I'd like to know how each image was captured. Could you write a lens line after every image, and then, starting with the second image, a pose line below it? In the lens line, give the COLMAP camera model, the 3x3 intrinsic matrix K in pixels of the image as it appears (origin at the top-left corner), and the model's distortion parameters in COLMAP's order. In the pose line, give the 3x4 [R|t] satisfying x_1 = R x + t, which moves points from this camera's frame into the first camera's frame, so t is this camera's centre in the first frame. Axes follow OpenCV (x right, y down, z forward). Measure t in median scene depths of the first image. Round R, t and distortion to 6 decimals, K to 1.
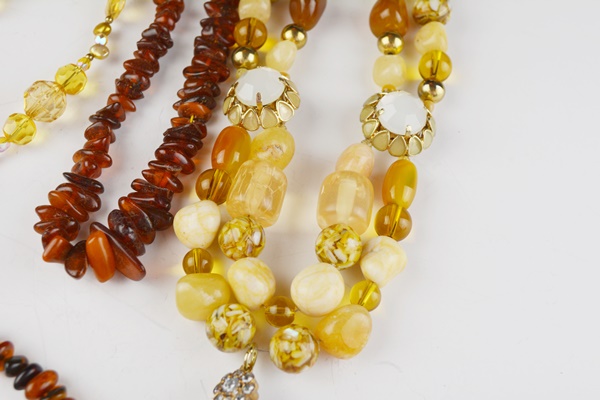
lens RADIAL K [[771.2, 0, 300.0], [0, 771.2, 200.0], [0, 0, 1]] dist [-0.043465, -0.005205]
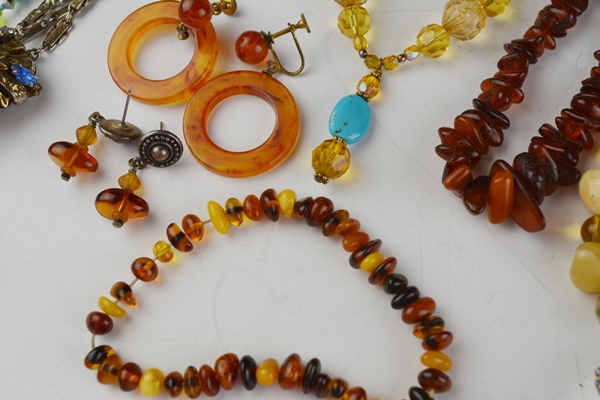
lens RADIAL K [[771.2, 0, 300.0], [0, 771.2, 200.0], [0, 0, 1]] dist [-0.043465, -0.005205]
pose [[0.931107, 0.272160, -0.242837, -0.241569], [-0.243769, 0.959565, 0.140753, 0.003387], [0.271325, -0.071860, 0.959802, 0.021006]]
